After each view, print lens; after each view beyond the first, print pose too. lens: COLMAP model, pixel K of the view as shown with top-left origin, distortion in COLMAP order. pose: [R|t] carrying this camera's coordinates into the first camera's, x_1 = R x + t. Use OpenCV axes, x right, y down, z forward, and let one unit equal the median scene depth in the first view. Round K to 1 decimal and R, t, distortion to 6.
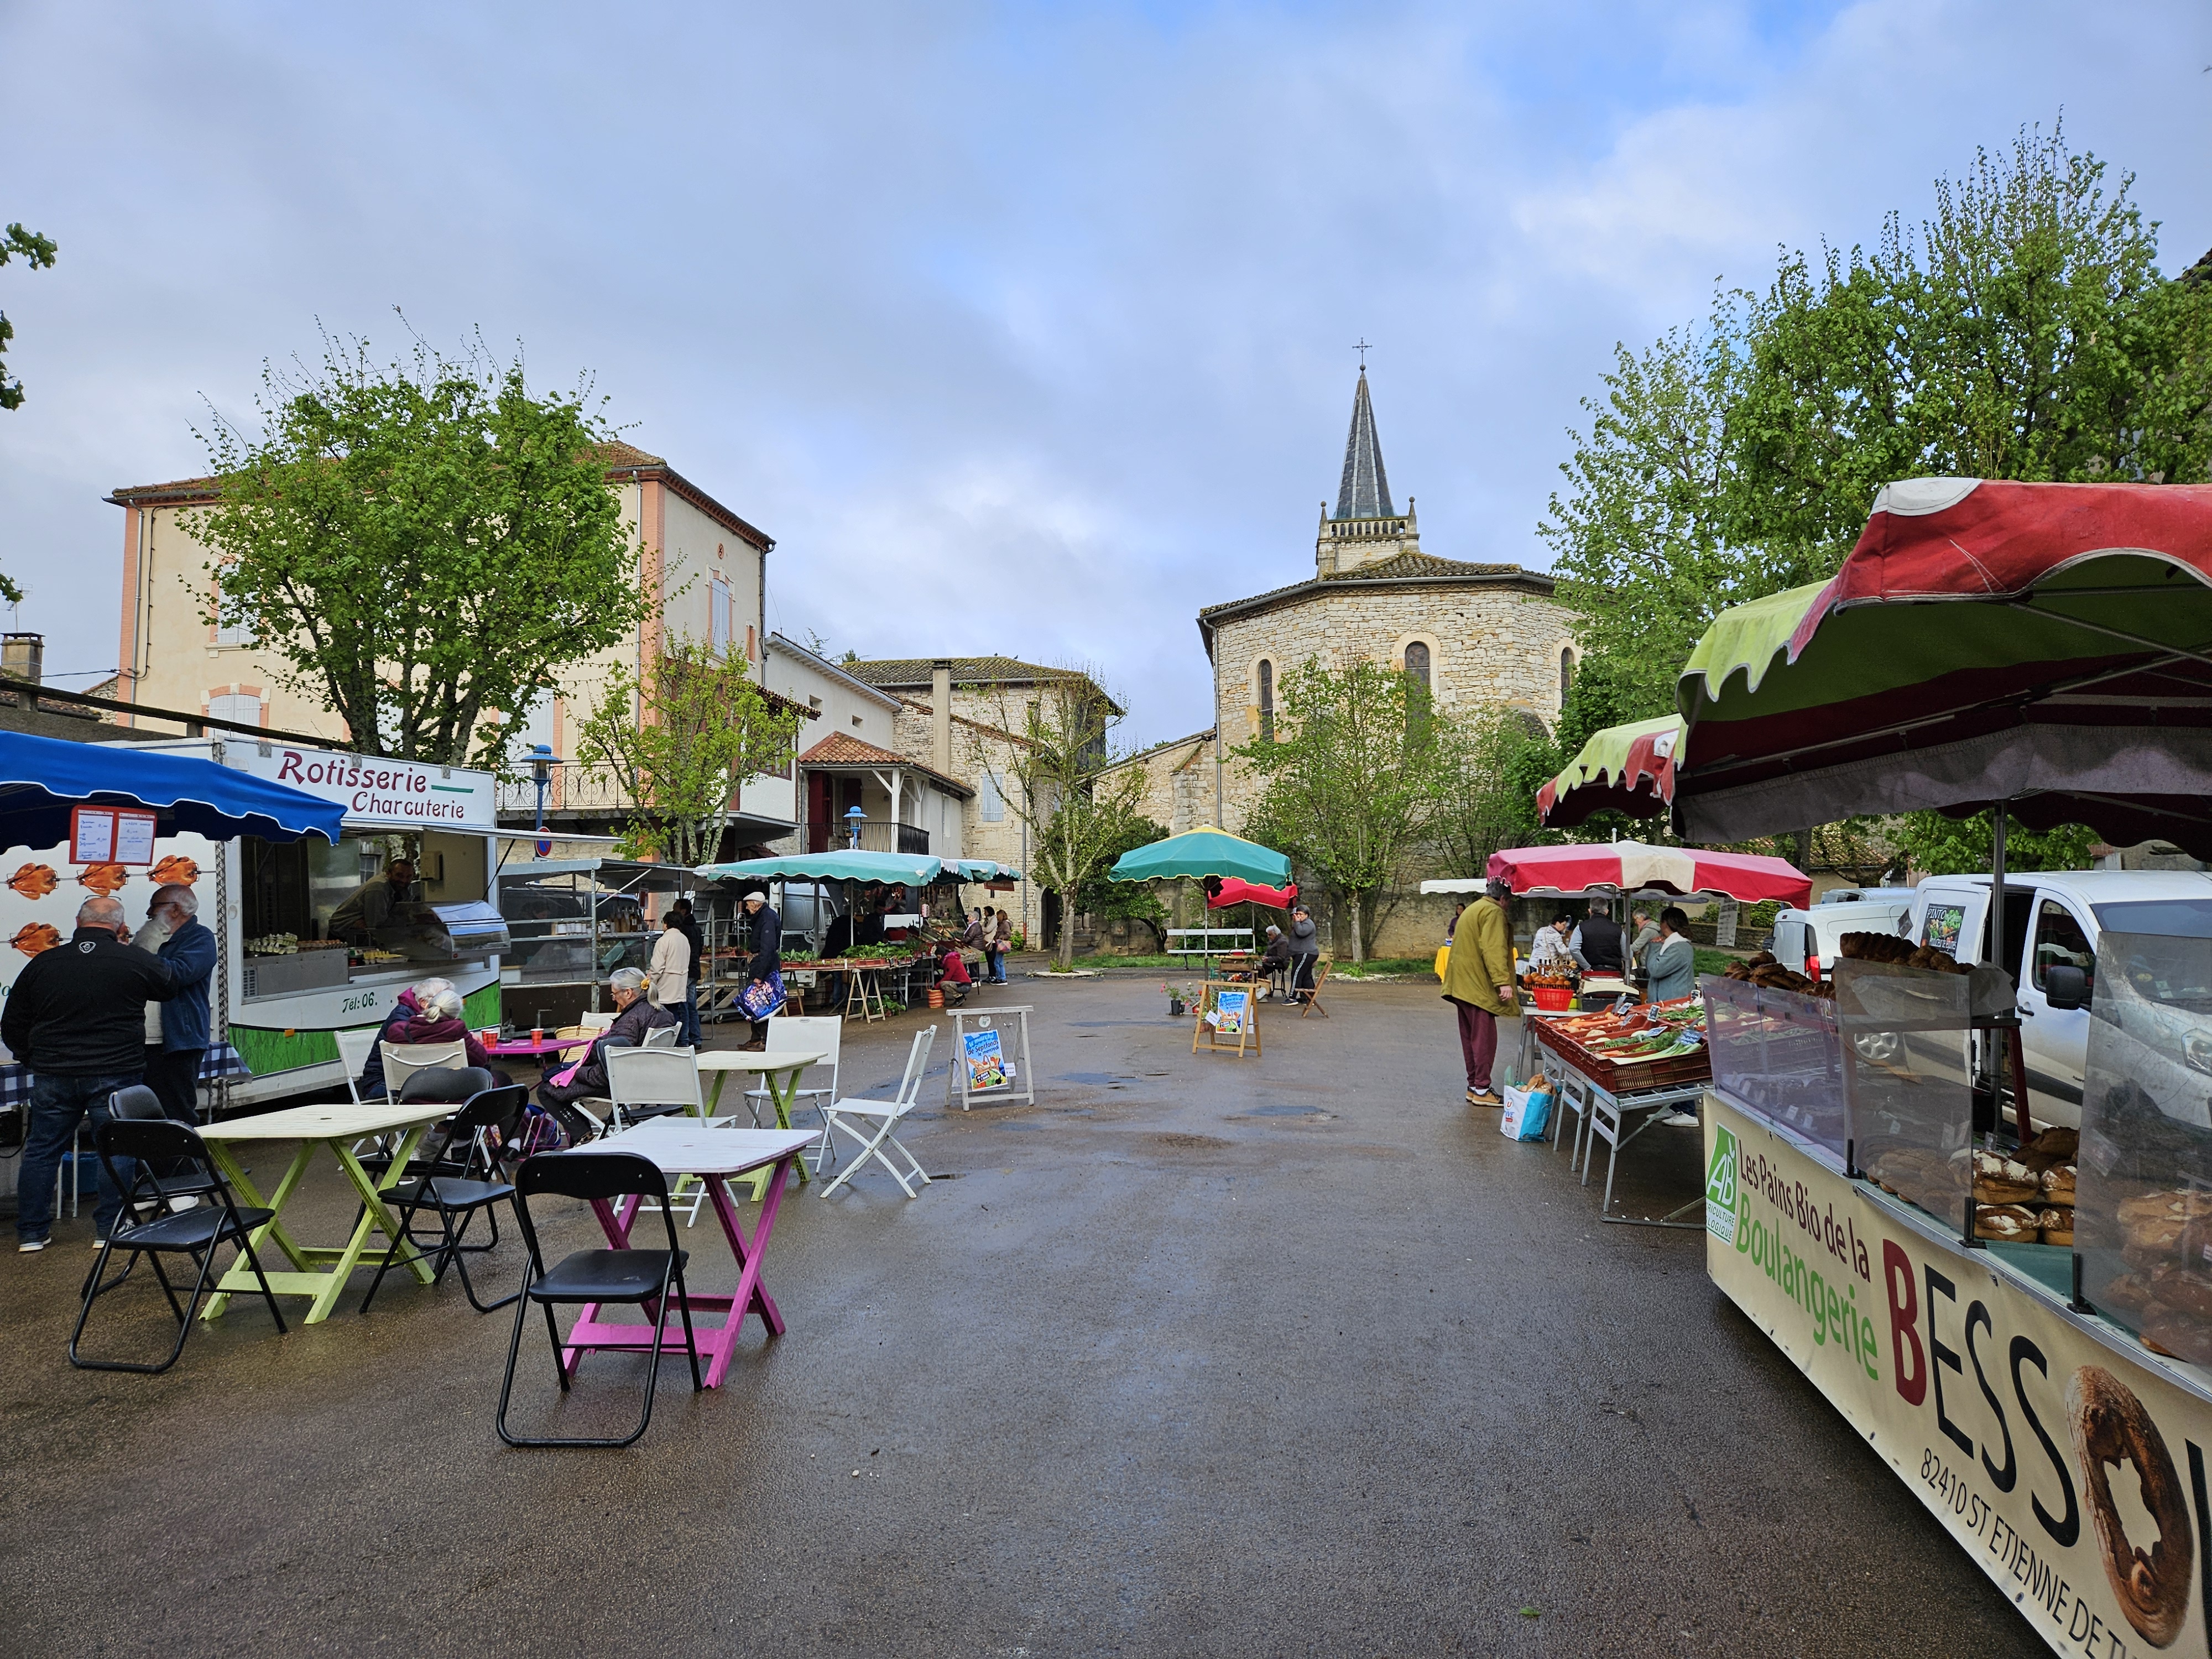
lens RADIAL K [[1493.2, 0, 1107.9], [0, 1493.2, 829.6], [0, 0, 1]] dist [-0.002127, -0.000138]
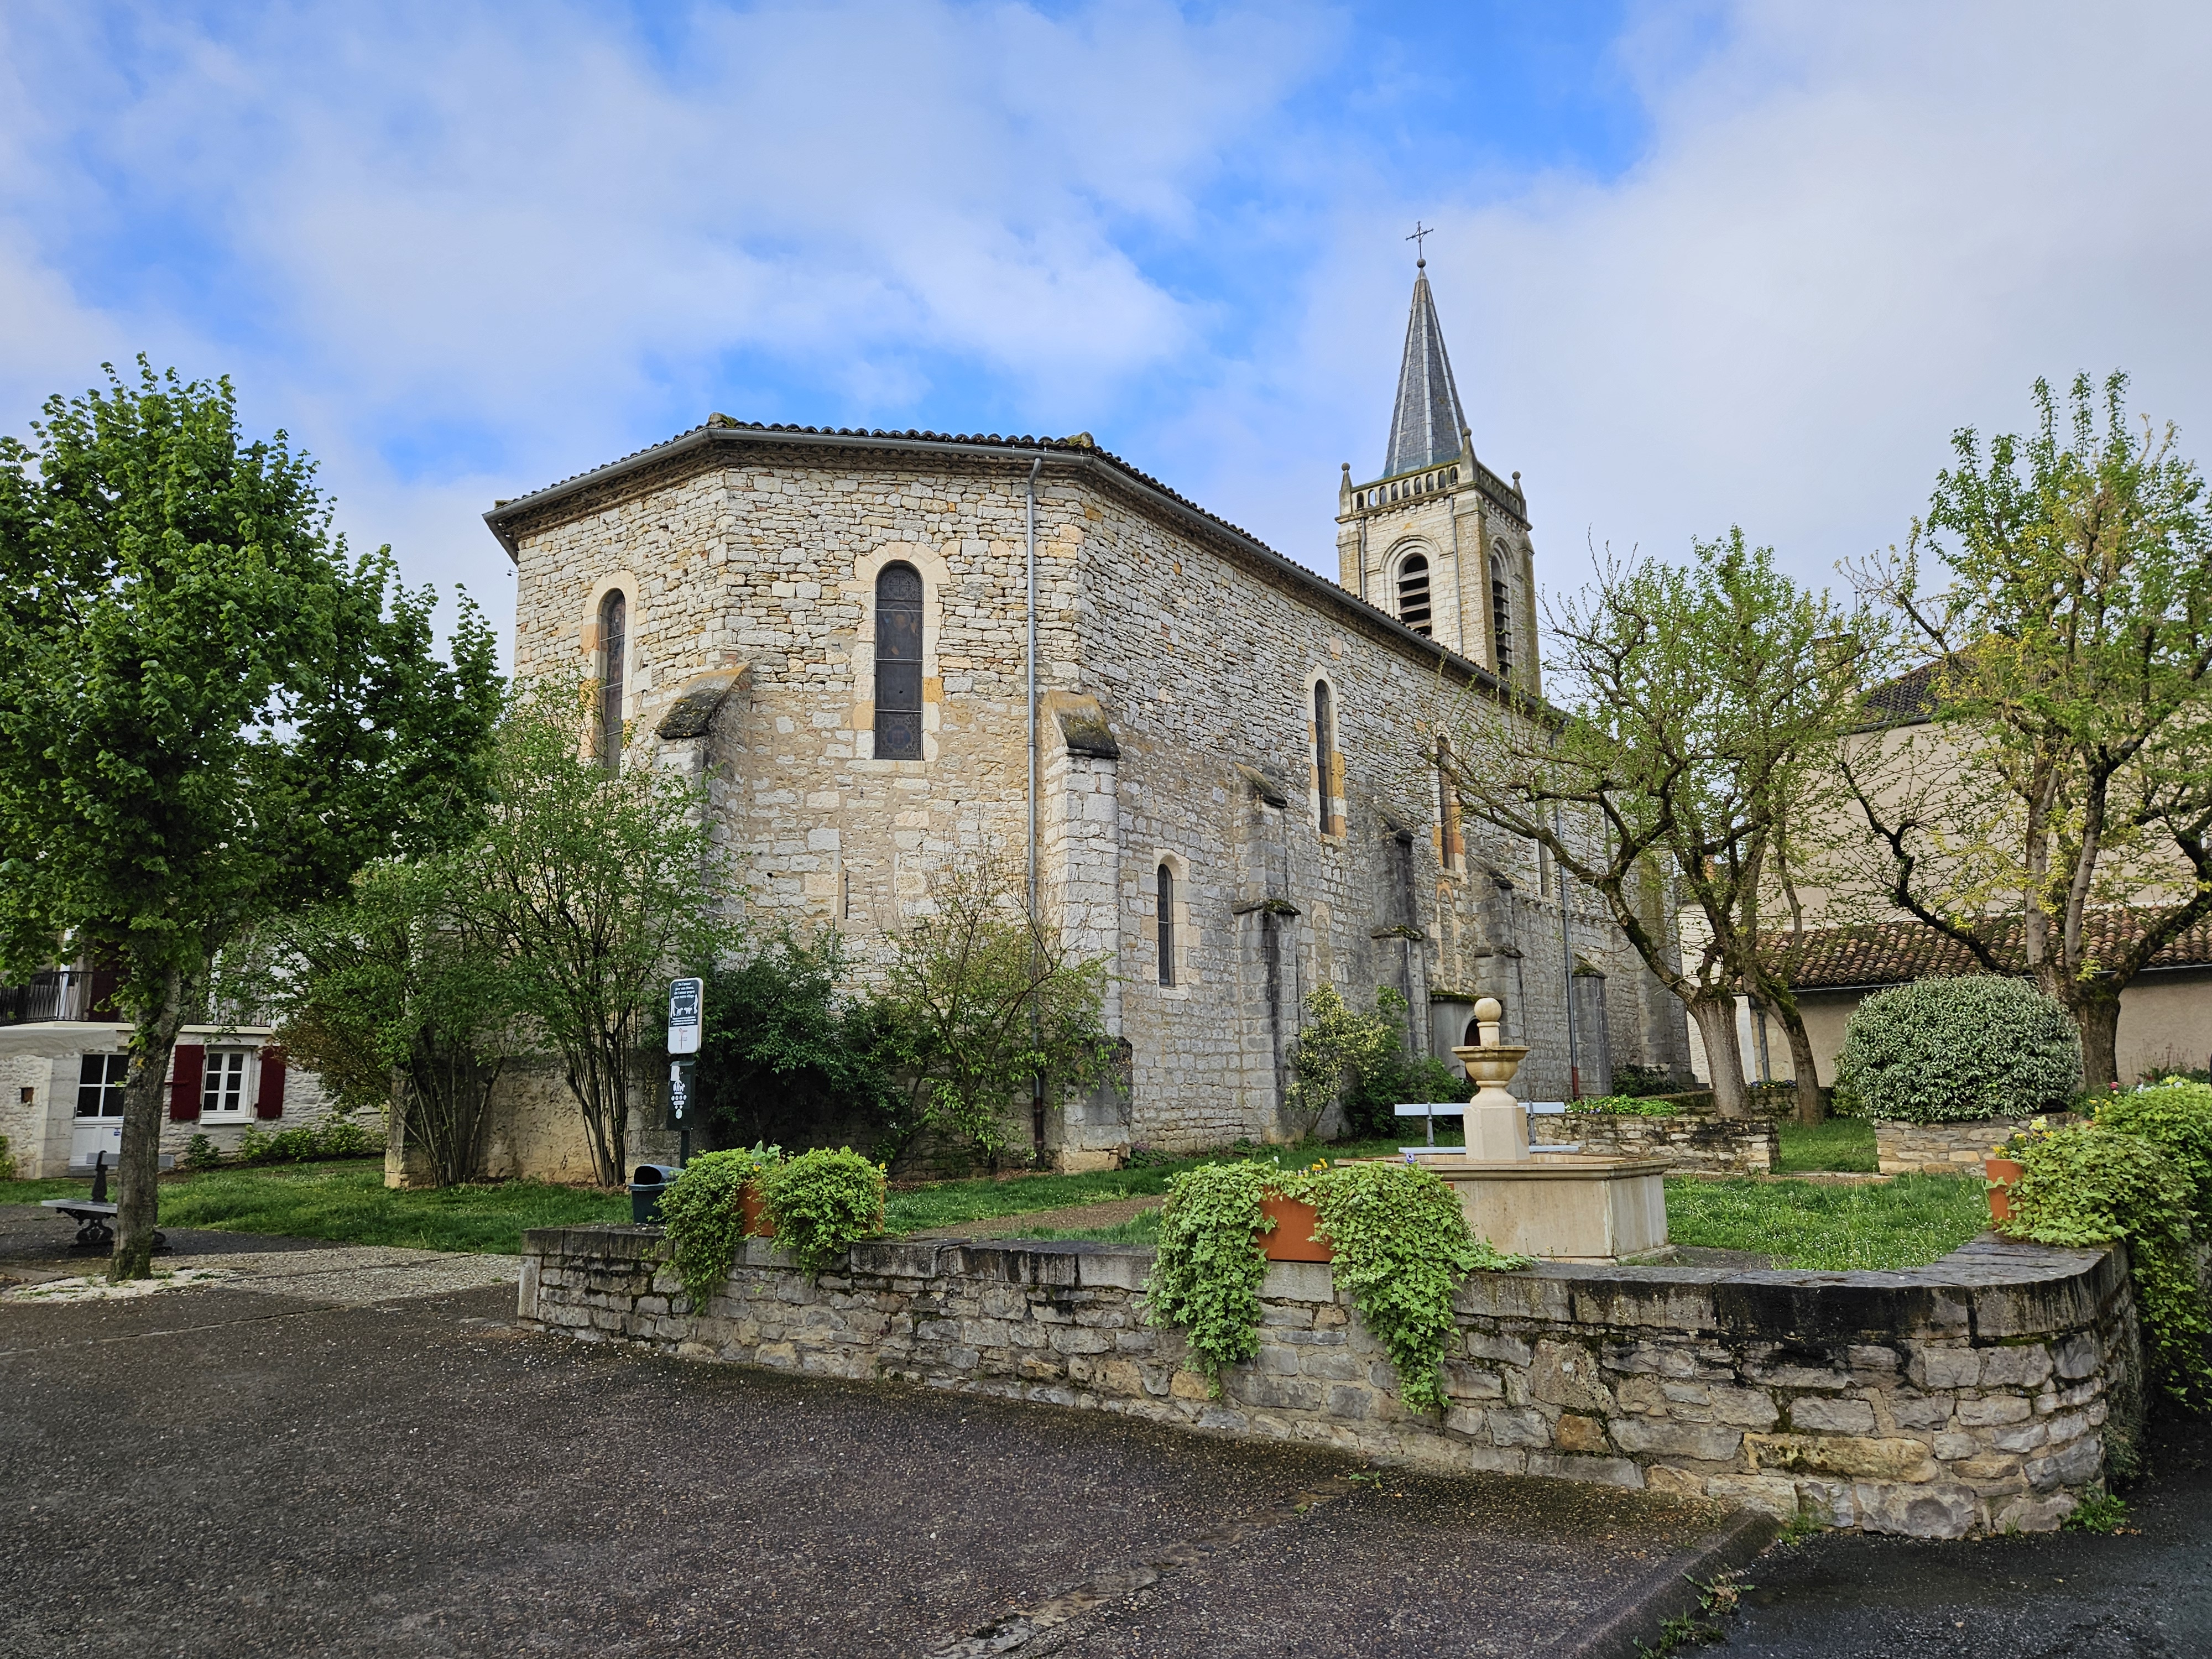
lens RADIAL K [[1493.2, 0, 1105.7], [0, 1493.2, 827.2], [0, 0, 1]] dist [-0.002127, -0.000138]
pose [[0.855047, -0.073674, -0.513290, 0.641005], [0.020992, 0.993962, -0.107696, 0.025343], [0.518125, 0.081310, 0.851431, 0.628523]]
